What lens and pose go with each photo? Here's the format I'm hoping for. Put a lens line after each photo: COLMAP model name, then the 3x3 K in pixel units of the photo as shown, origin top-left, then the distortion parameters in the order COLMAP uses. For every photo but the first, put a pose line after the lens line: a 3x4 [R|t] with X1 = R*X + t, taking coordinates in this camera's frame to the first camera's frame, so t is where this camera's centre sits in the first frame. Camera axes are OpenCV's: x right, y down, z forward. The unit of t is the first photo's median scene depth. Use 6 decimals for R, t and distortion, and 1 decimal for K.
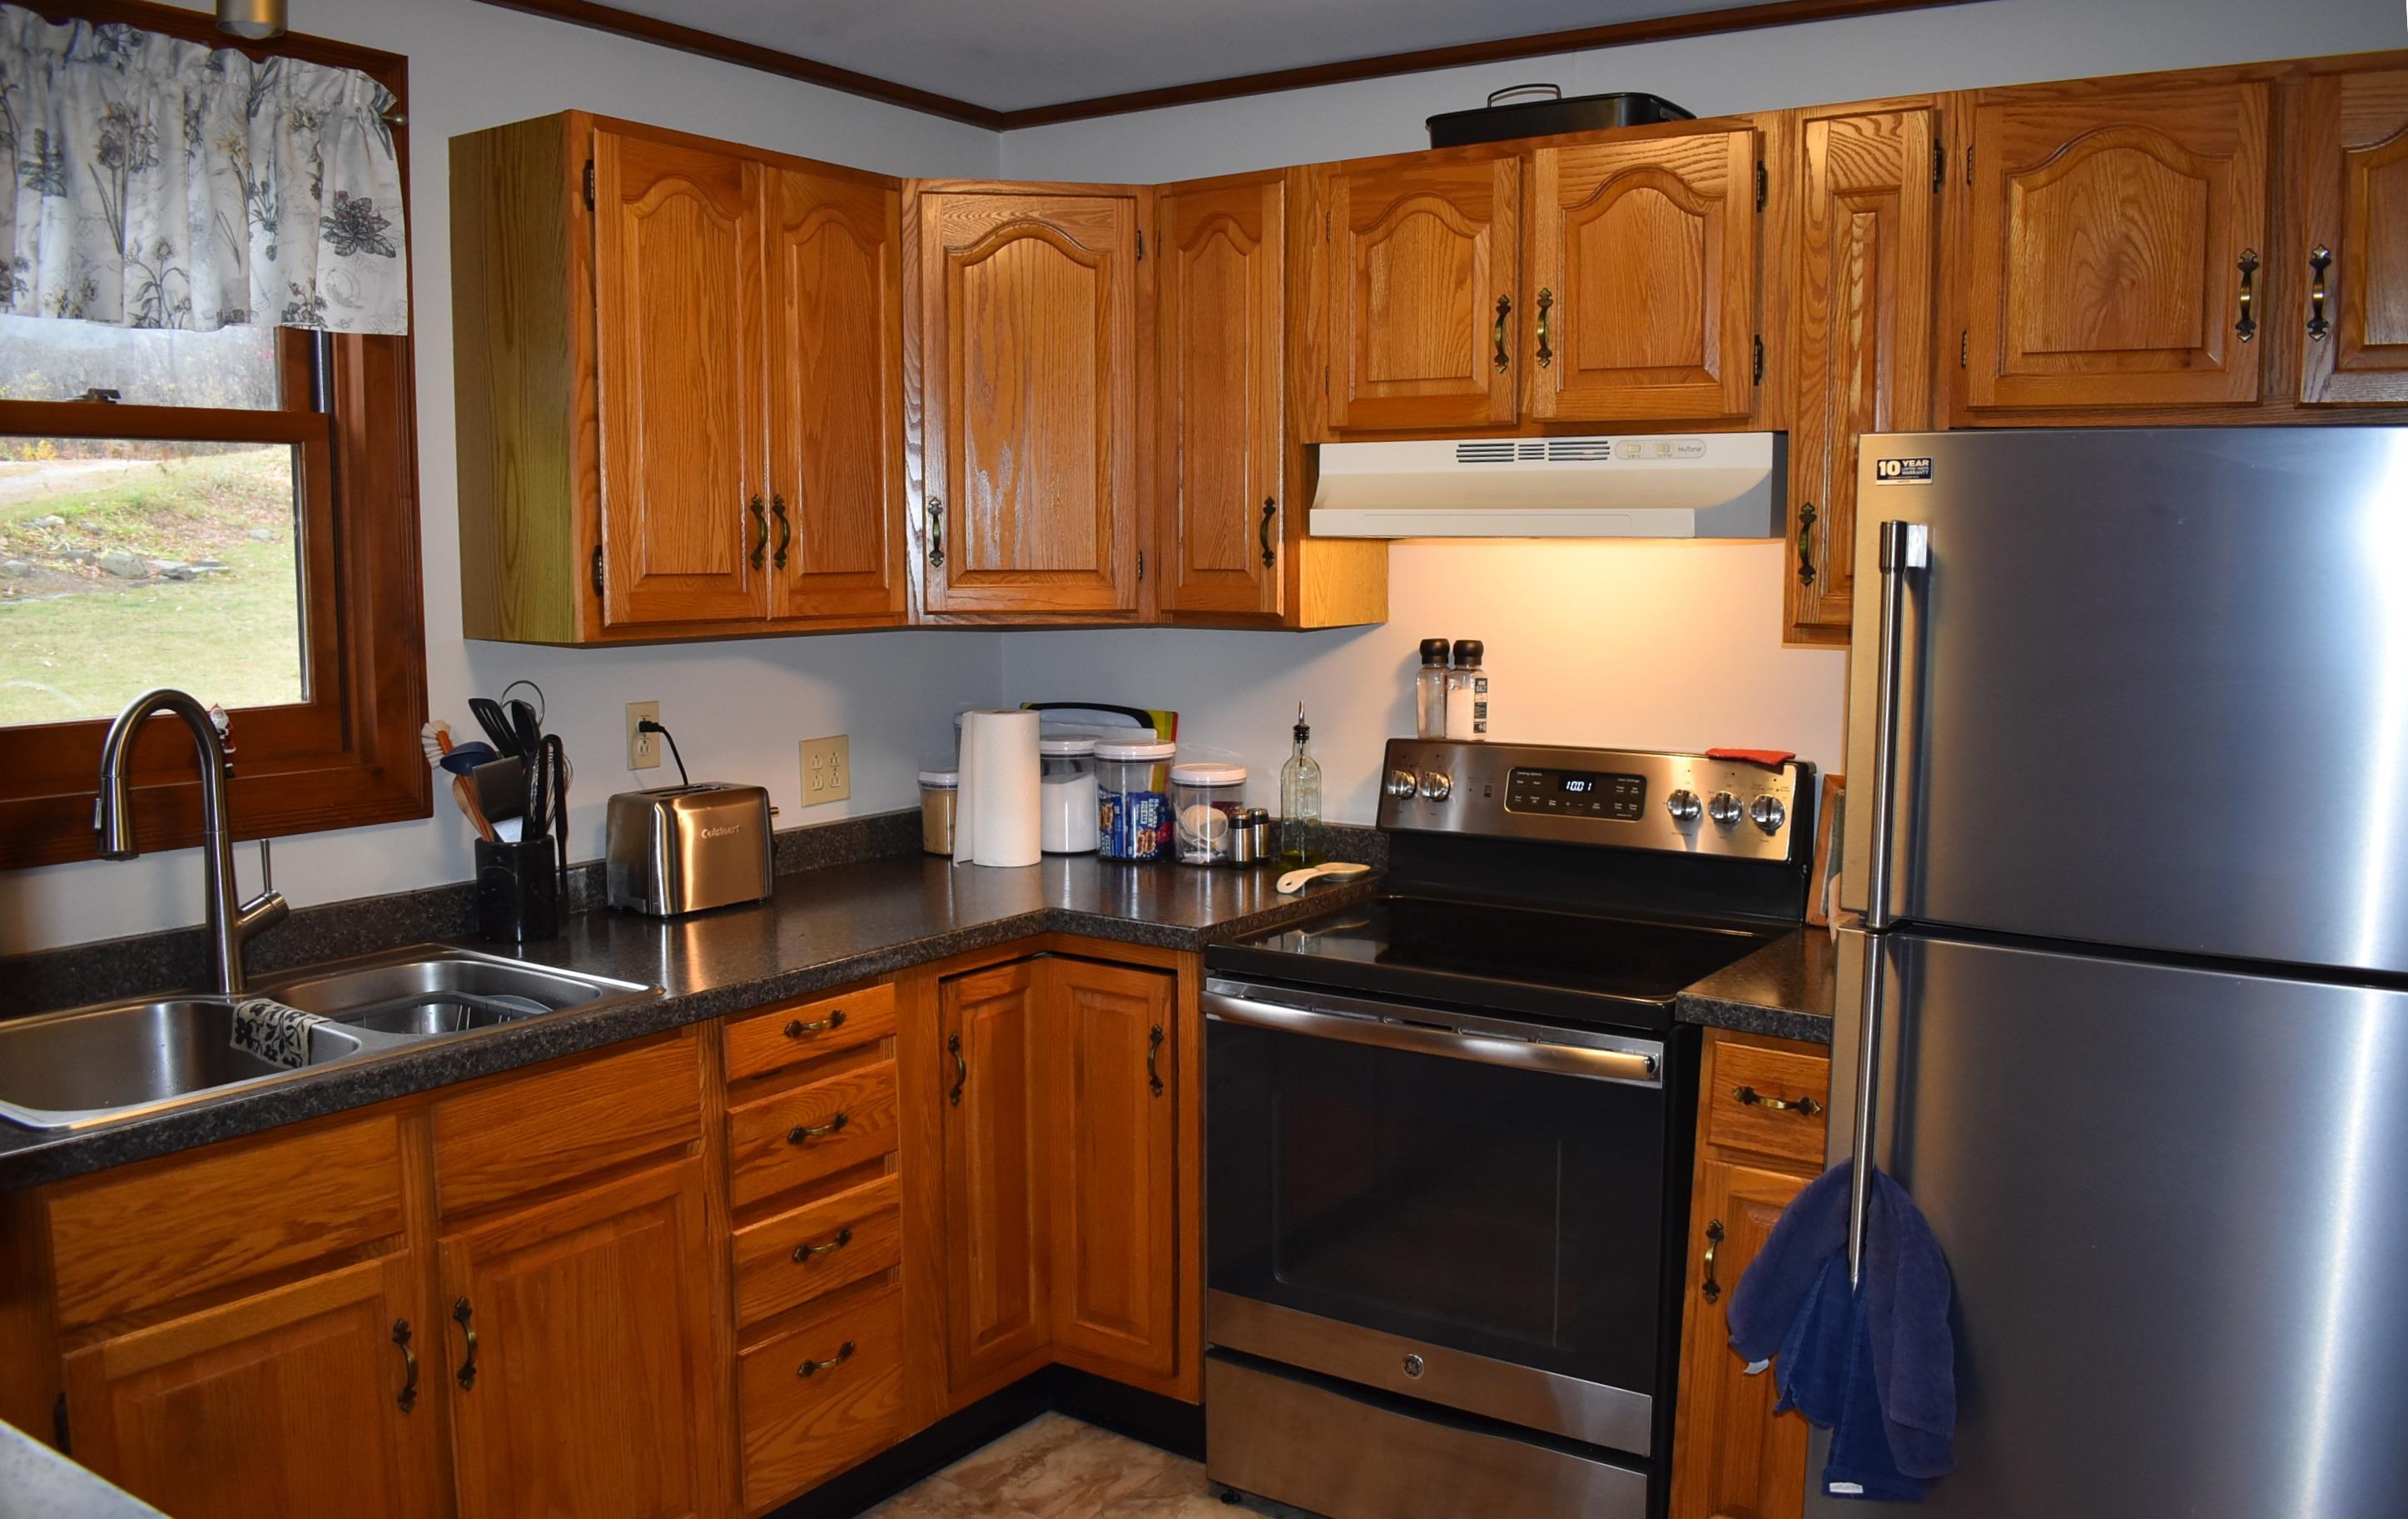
lens RADIAL K [[1847.2, 0, 1199.0], [0, 1847.2, 744.8], [0, 0, 1]] dist [-0.047924, -0.015422]
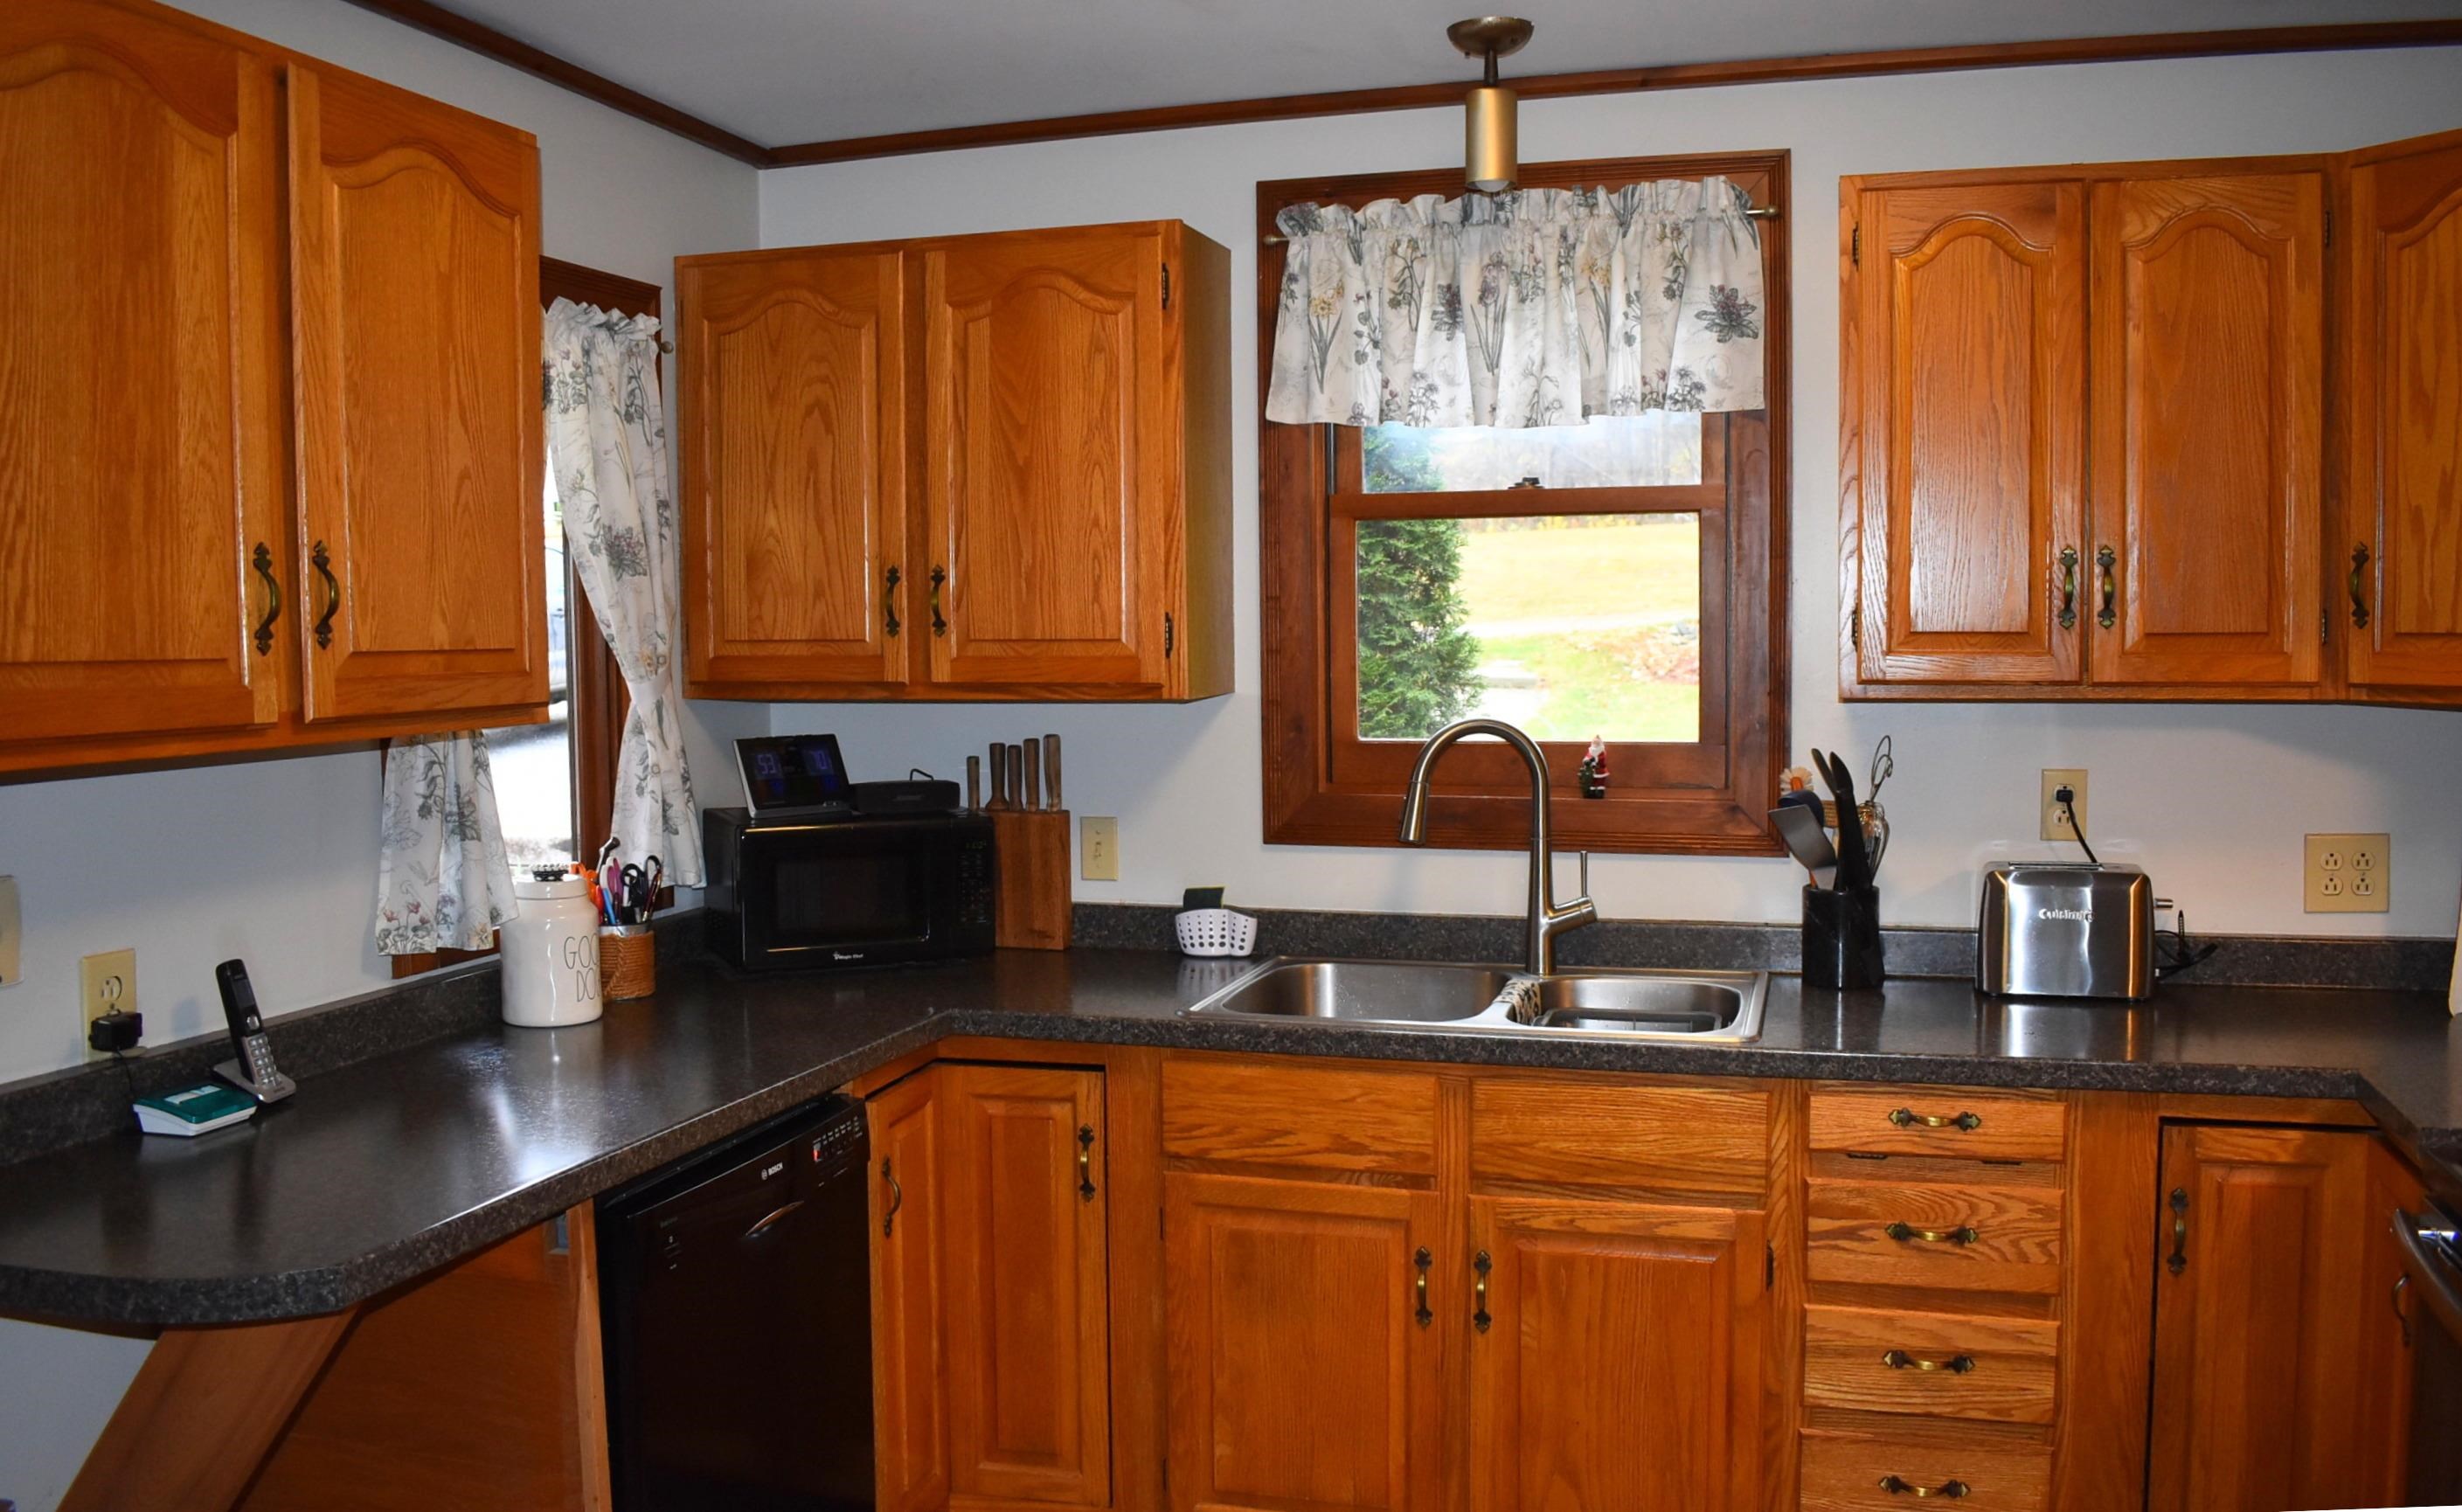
lens RADIAL K [[2028.9, 0, 1221.4], [0, 2028.9, 746.3], [0, 0, 1]] dist [-0.088333, 0.007980]
pose [[0.373951, 0.056914, -0.925700, 0.589166], [-0.090870, 0.995561, 0.024501, -0.027120], [0.922986, 0.074956, 0.377463, 0.285864]]
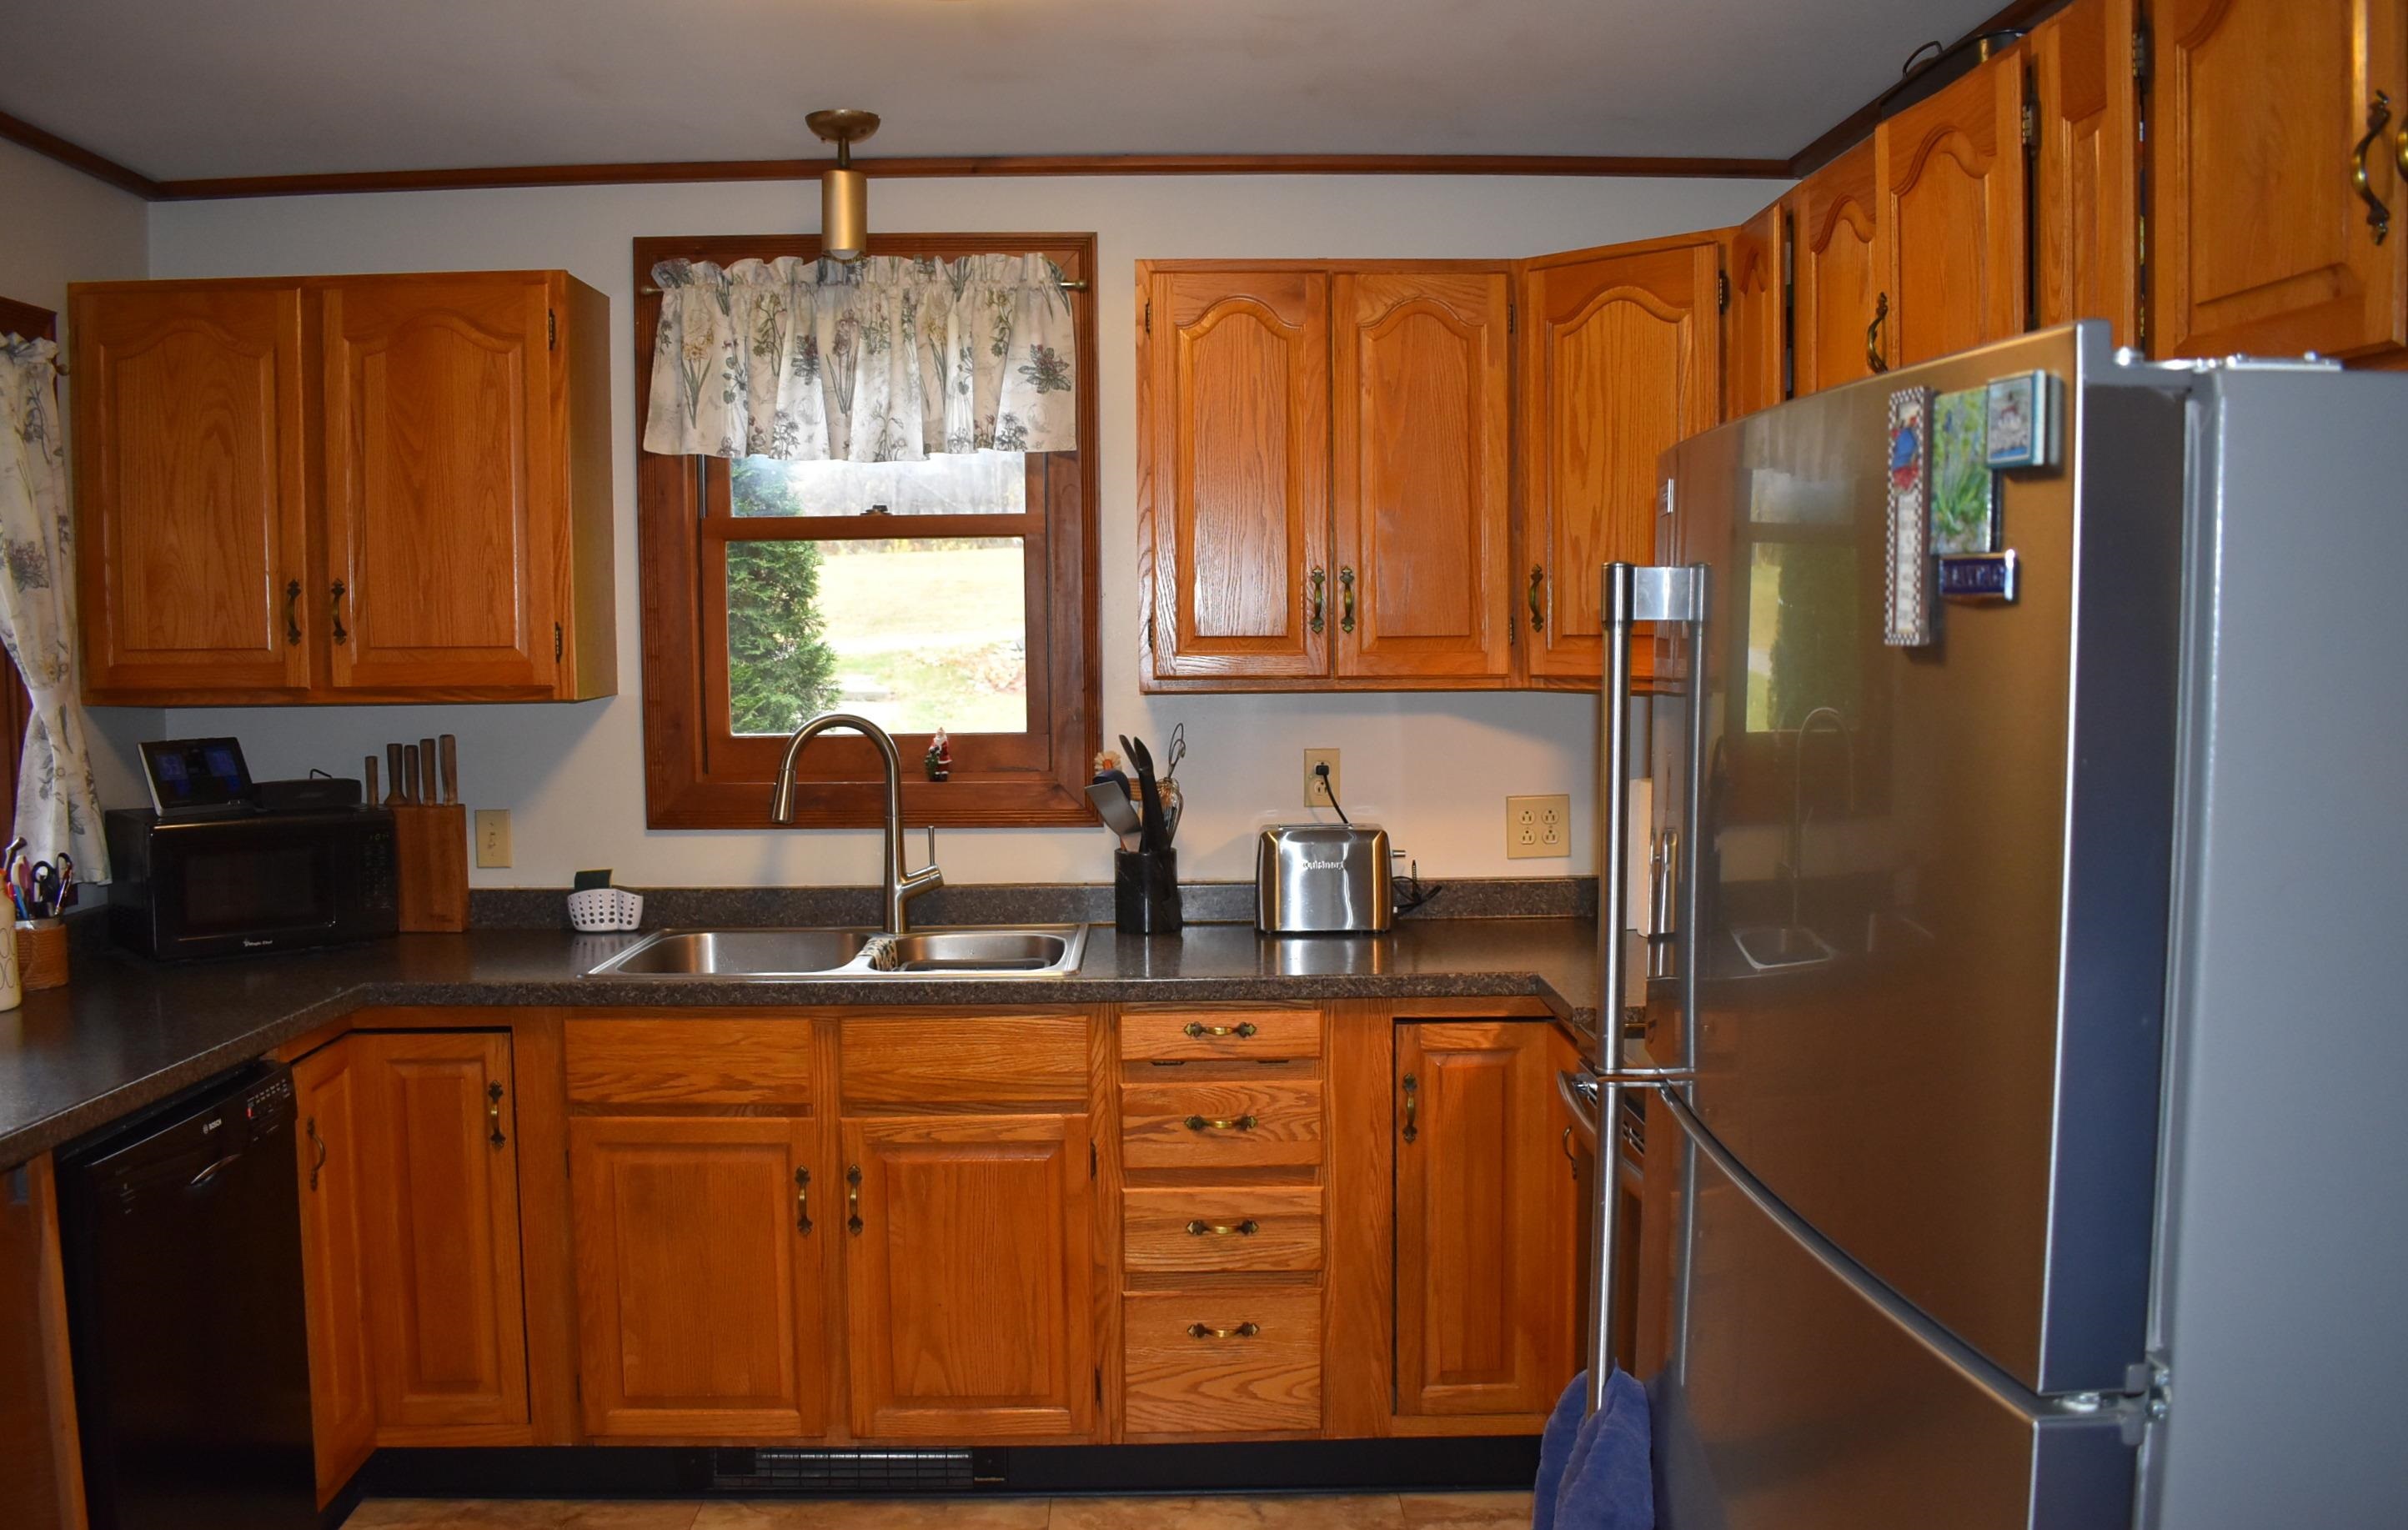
lens RADIAL K [[1961.3, 0, 1204.2], [0, 1961.3, 758.3], [0, 0, 1]] dist [-0.095191, 0.010420]
pose [[0.643447, 0.044732, -0.764183, 0.720666], [-0.074332, 0.997225, -0.004214, -0.010135], [0.761873, 0.059515, 0.644986, 0.207395]]
